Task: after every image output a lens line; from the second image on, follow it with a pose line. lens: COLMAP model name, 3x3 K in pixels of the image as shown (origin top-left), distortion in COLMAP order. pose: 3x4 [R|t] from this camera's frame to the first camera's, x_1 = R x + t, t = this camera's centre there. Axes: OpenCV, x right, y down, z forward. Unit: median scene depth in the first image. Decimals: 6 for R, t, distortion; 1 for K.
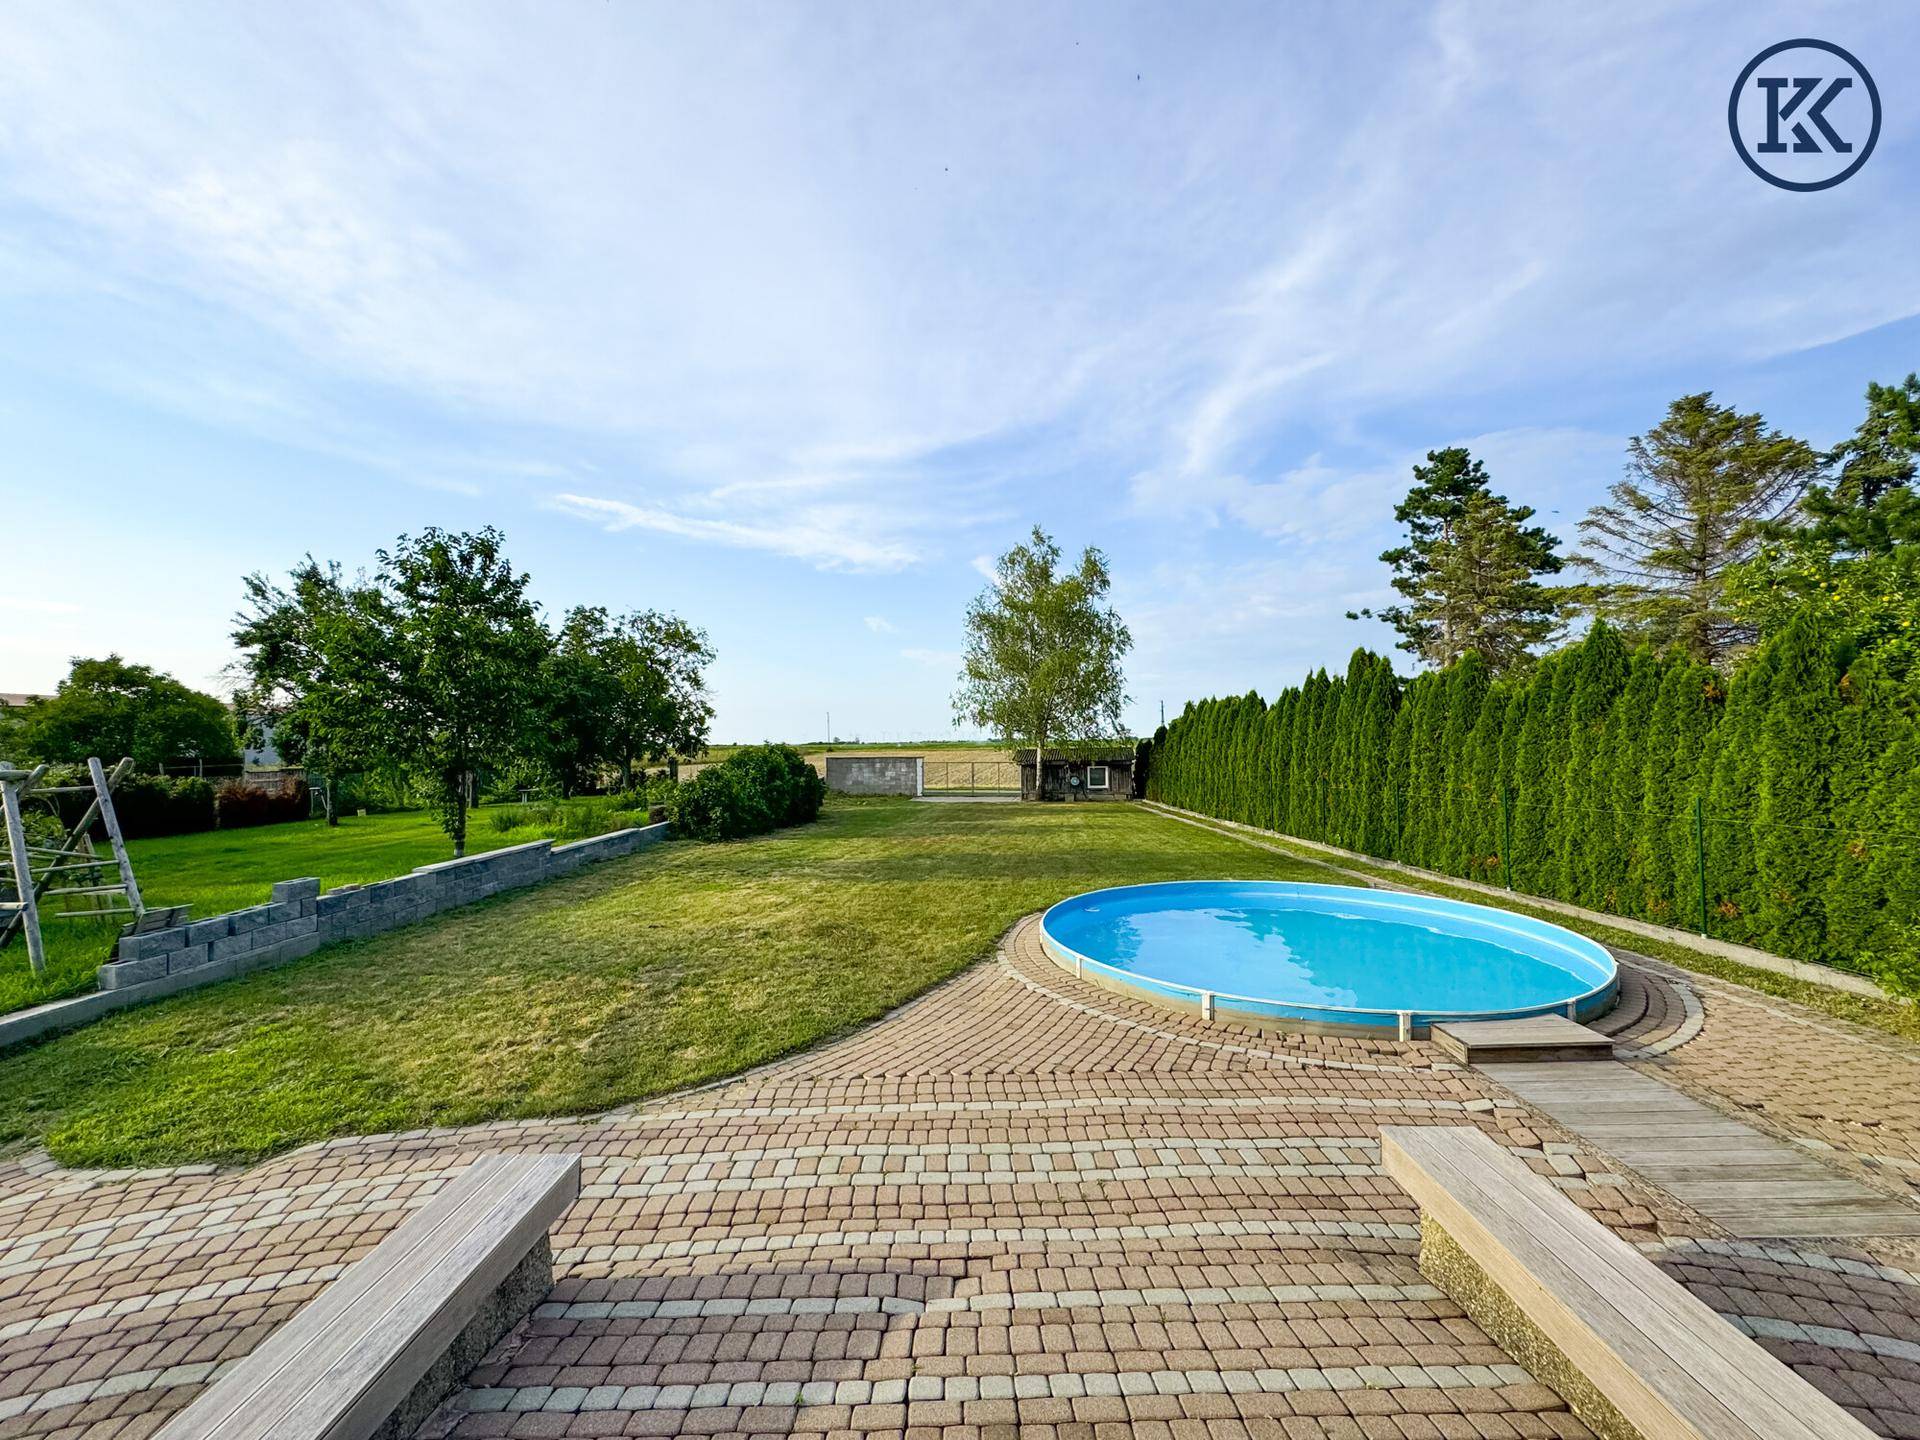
lens RADIAL K [[786.4, 0, 960.0], [0, 786.4, 720.0], [0, 0, 1]] dist [0.000210, 0.000120]
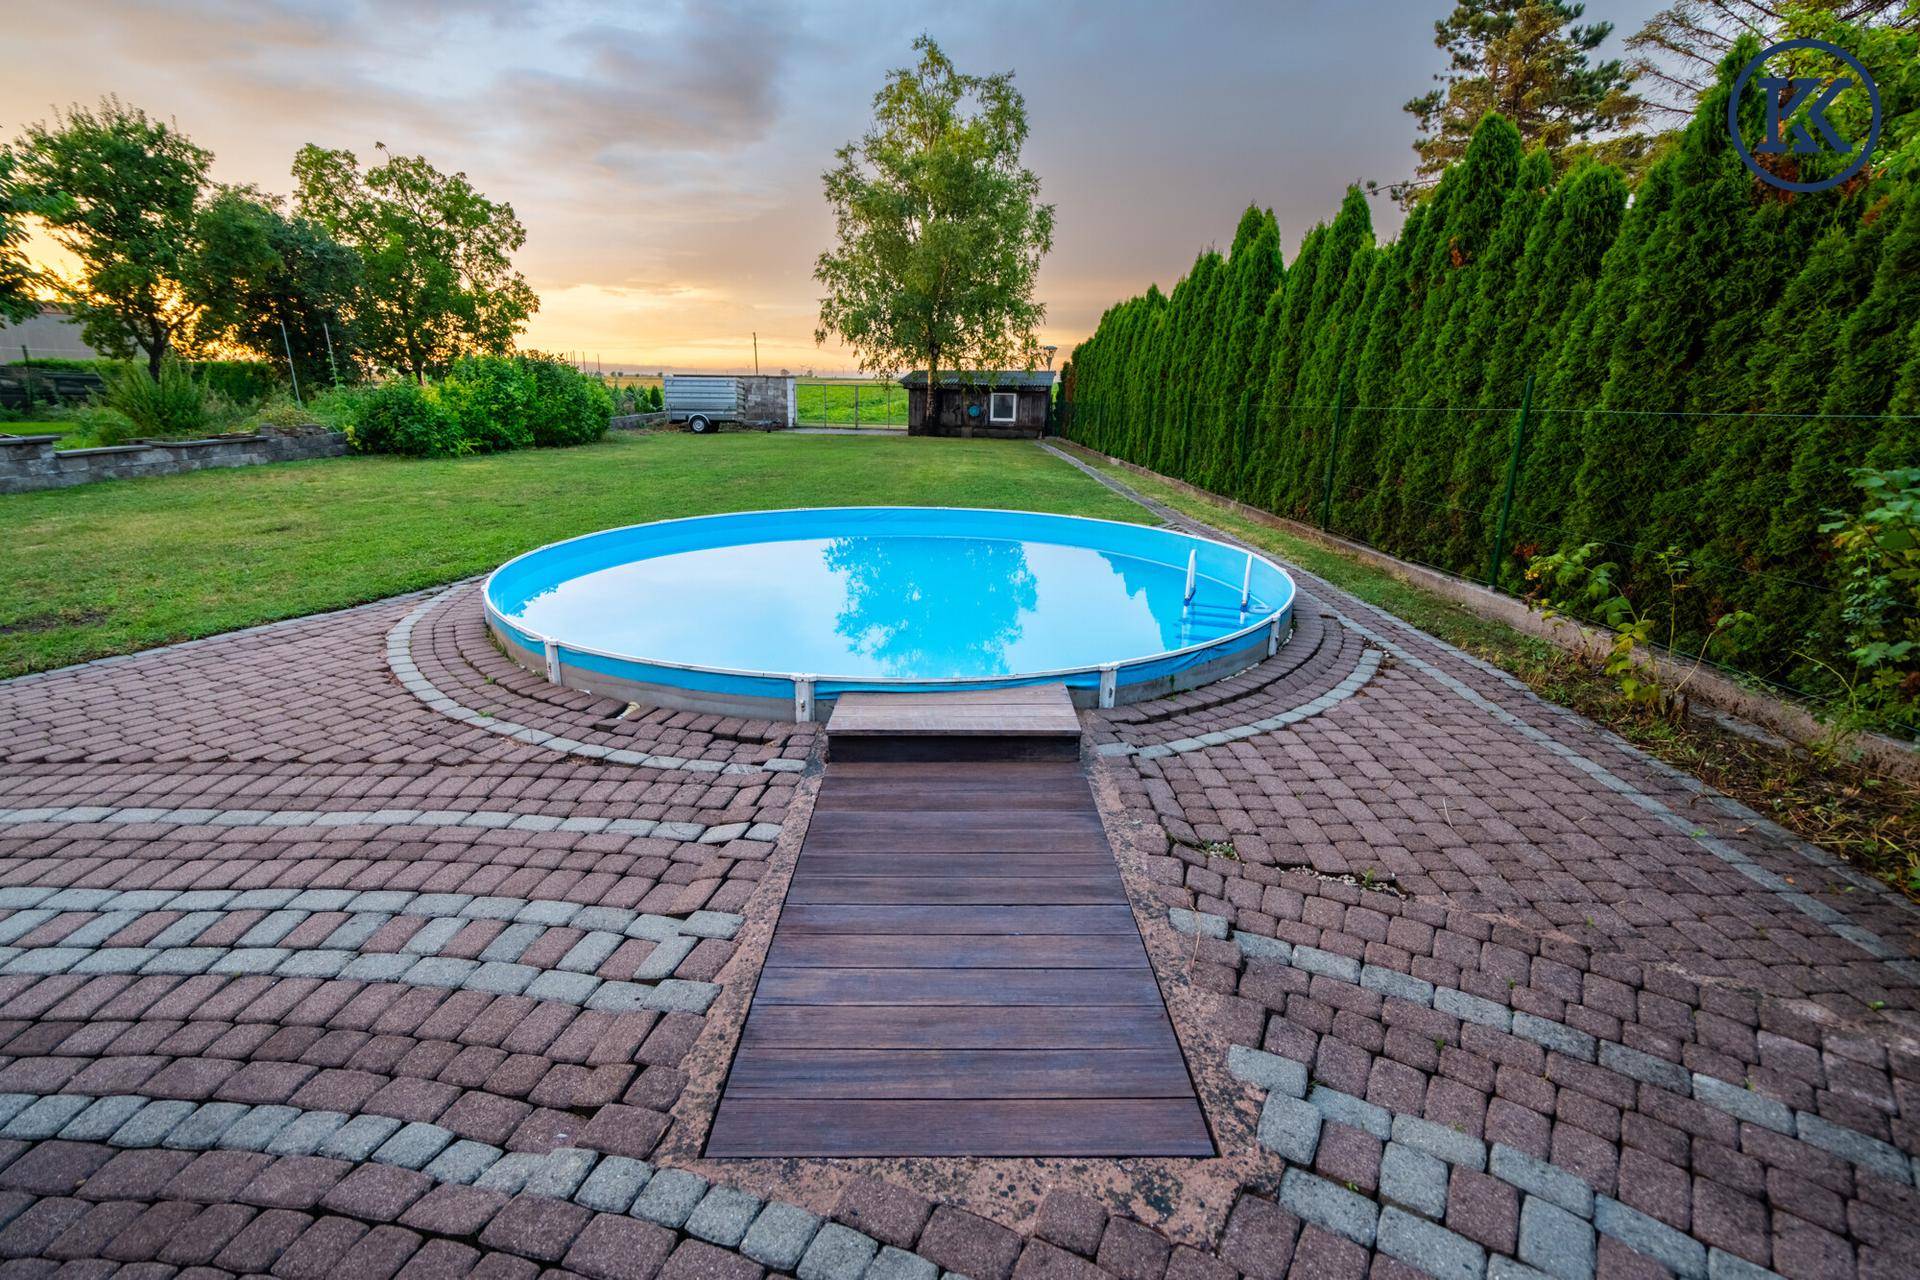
lens RADIAL K [[888.5, 0, 960.0], [0, 888.5, 640.0], [0, 0, 1]] dist [-0.002027, -0.000517]
pose [[0.999674, 0.020216, 0.015578, 0.438780], [-0.023992, 0.952511, 0.303559, 0.091595], [-0.008701, -0.303834, 0.952685, 0.242892]]
